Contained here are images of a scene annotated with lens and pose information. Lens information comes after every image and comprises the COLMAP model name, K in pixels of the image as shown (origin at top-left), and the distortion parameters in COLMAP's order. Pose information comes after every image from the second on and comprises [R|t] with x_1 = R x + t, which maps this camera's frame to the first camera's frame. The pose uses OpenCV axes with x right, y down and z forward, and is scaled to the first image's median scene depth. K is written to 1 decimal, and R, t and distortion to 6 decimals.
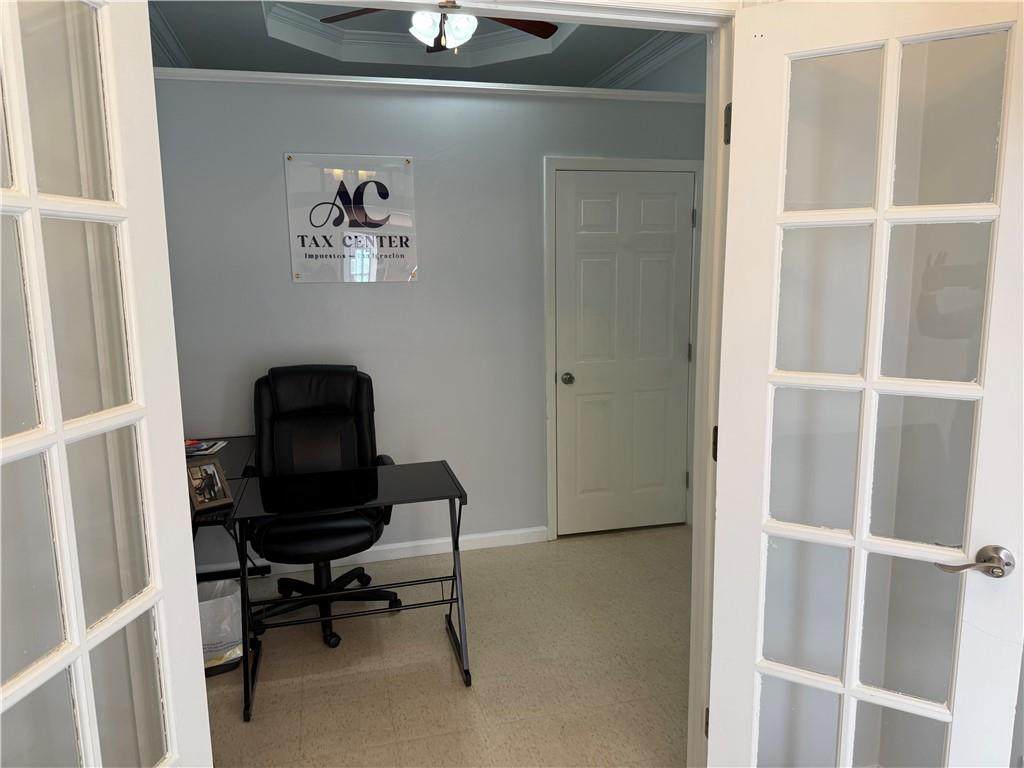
lens RADIAL K [[715.1, 0, 512.0], [0, 715.1, 384.0], [0, 0, 1]] dist [0.056718, -0.000034]
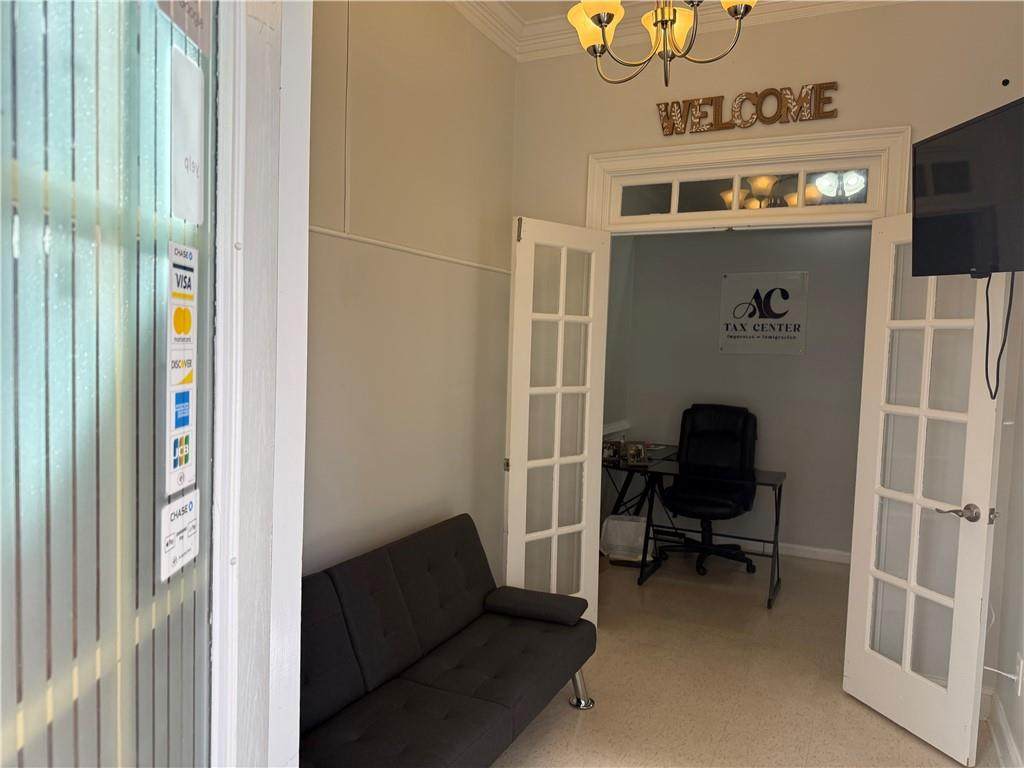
lens RADIAL K [[715.1, 0, 512.0], [0, 715.1, 384.0], [0, 0, 1]] dist [0.056718, -0.000034]
pose [[0.752498, 0.069758, -0.654890, 0.399435], [-0.138873, 0.988824, -0.054243, 0.075572], [0.643787, 0.131764, 0.753775, -0.474874]]
